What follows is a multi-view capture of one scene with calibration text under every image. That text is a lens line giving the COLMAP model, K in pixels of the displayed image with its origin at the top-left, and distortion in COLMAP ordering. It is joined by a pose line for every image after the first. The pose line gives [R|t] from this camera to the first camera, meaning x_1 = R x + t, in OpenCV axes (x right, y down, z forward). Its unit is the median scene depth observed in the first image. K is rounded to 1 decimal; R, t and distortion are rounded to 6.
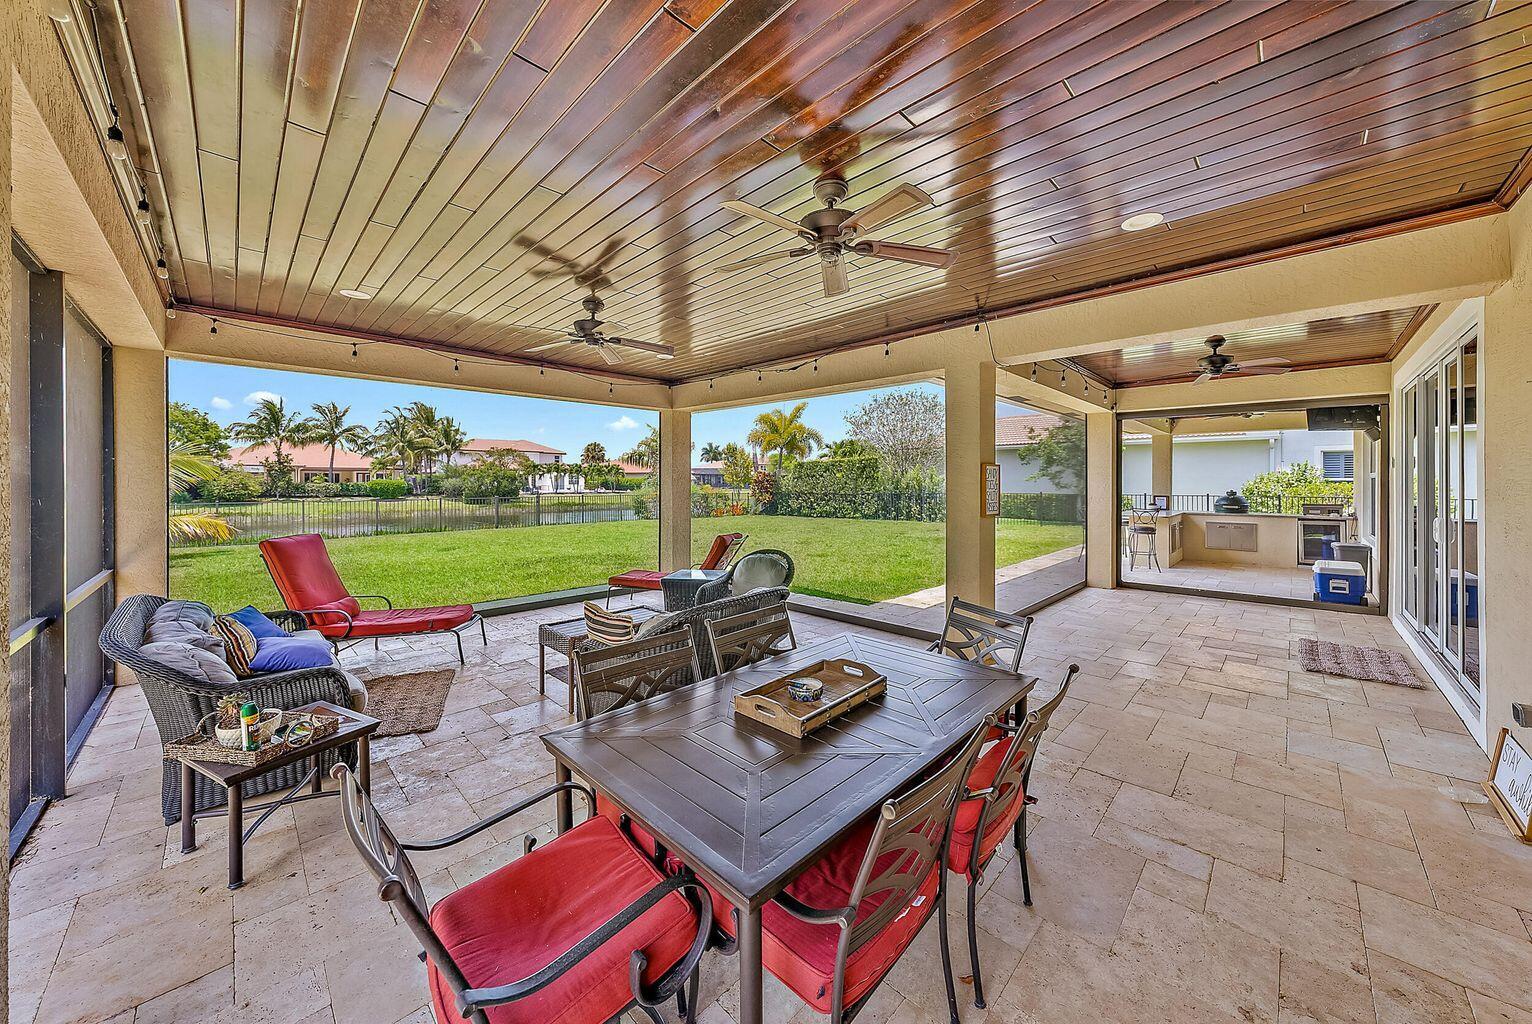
lens RADIAL K [[529.5, 0, 777.2], [0, 529.5, 482.3], [0, 0, 1]] dist [0.000319, 0.000041]
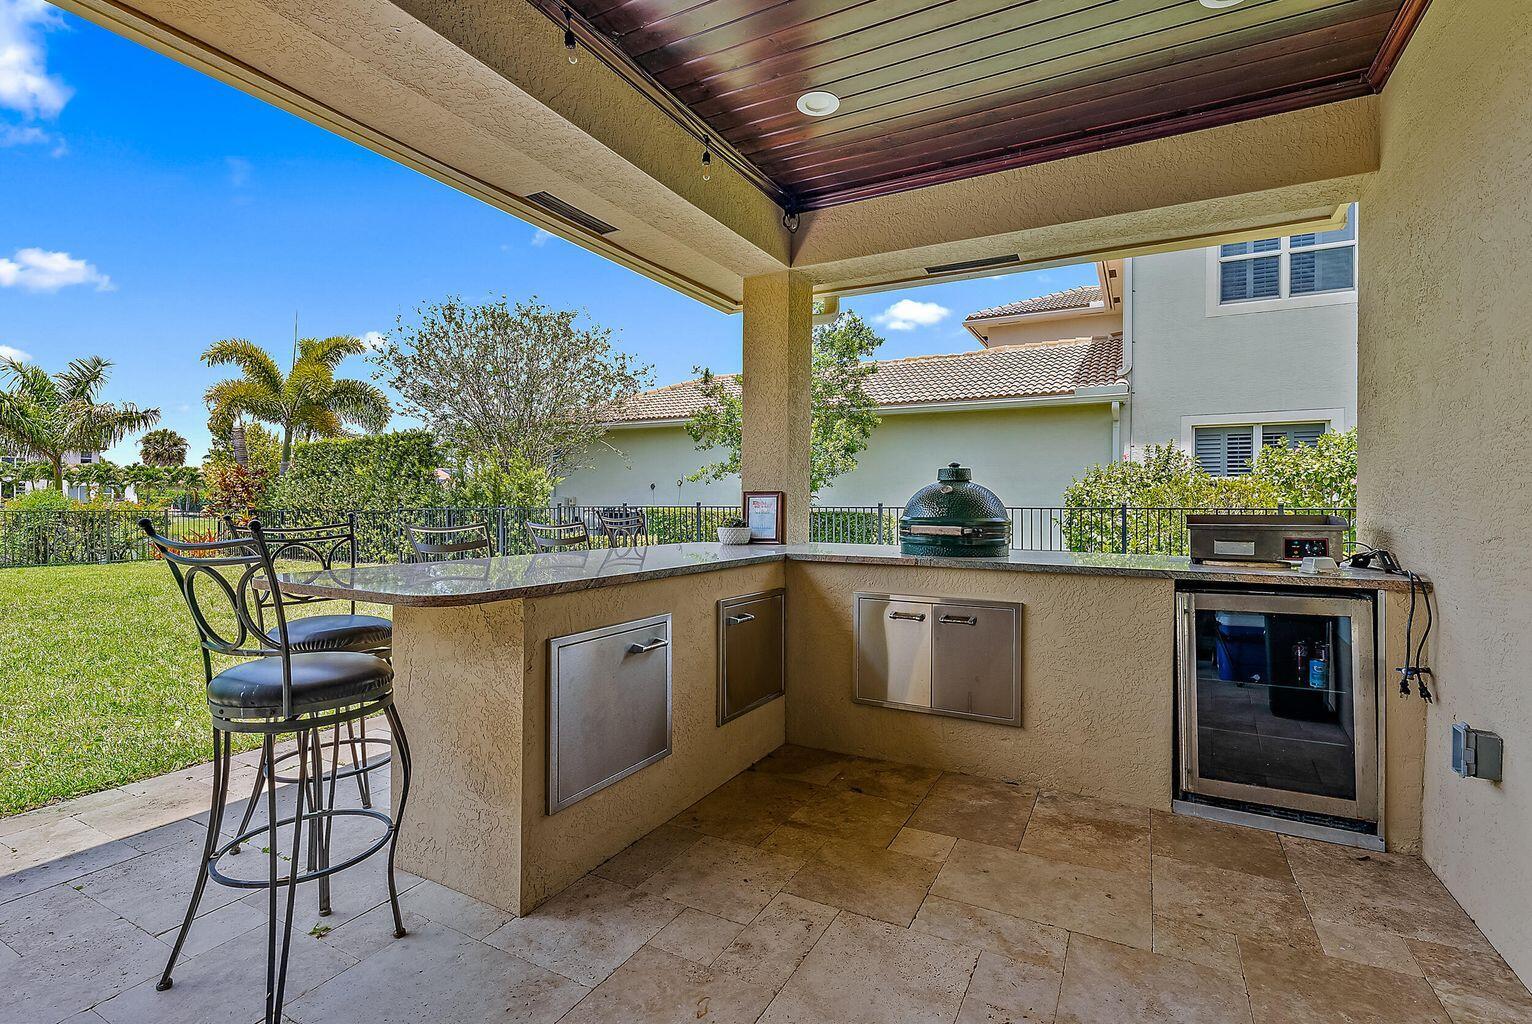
lens RADIAL K [[691.3, 0, 770.1], [0, 691.3, 501.6], [0, 0, 1]] dist [-0.002237, -0.000338]
pose [[0.962720, 0.004867, 0.270457, 0.745947], [-0.003720, 0.999982, -0.004754, 0.037478], [-0.270476, 0.003571, 0.962720, 0.771474]]
